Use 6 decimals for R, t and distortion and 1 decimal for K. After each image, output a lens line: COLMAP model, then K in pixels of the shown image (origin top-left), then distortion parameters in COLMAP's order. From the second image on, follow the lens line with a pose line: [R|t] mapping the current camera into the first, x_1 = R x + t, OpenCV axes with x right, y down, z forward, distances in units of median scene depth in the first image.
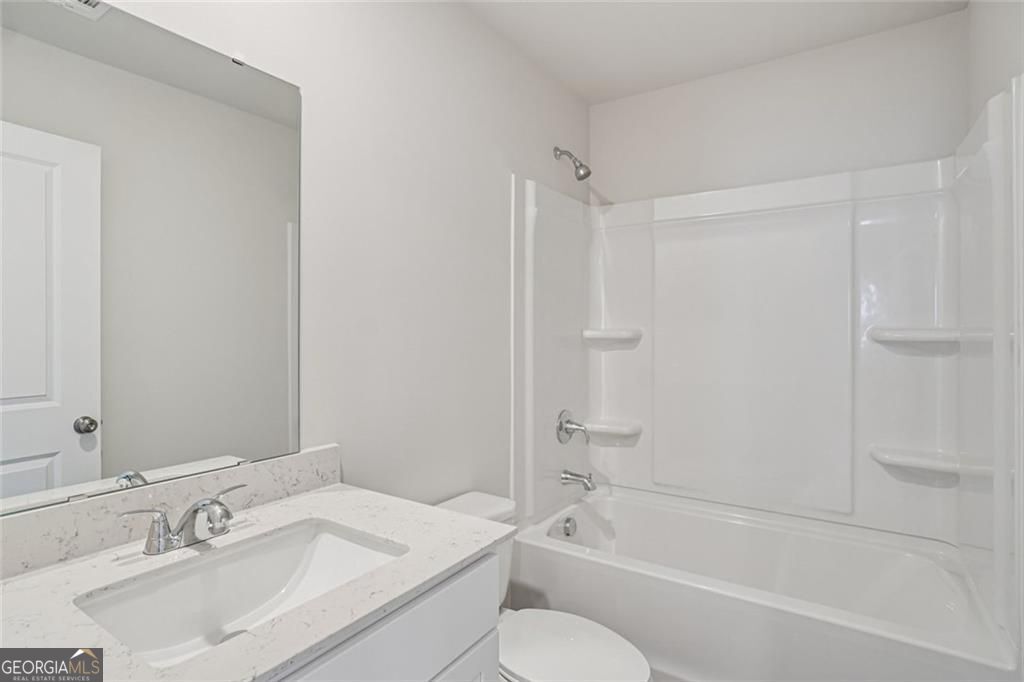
lens RADIAL K [[540.6, 0, 511.3], [0, 540.6, 335.6], [0, 0, 1]] dist [0.004824, -0.000009]
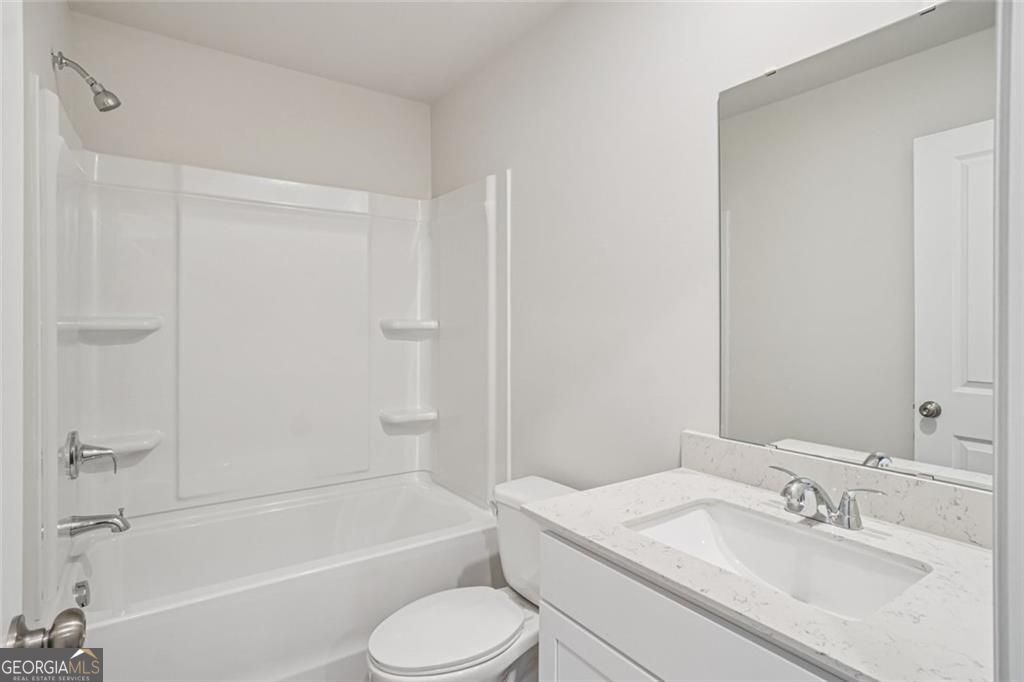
lens RADIAL K [[531.9, 0, 511.7], [0, 531.9, 335.0], [0, 0, 1]] dist [0.000733, -0.000105]
pose [[0.374920, -0.019941, 0.926843, -0.335548], [0.001856, 0.999783, 0.020759, -0.002149], [-0.927055, -0.006063, 0.374876, 0.218544]]
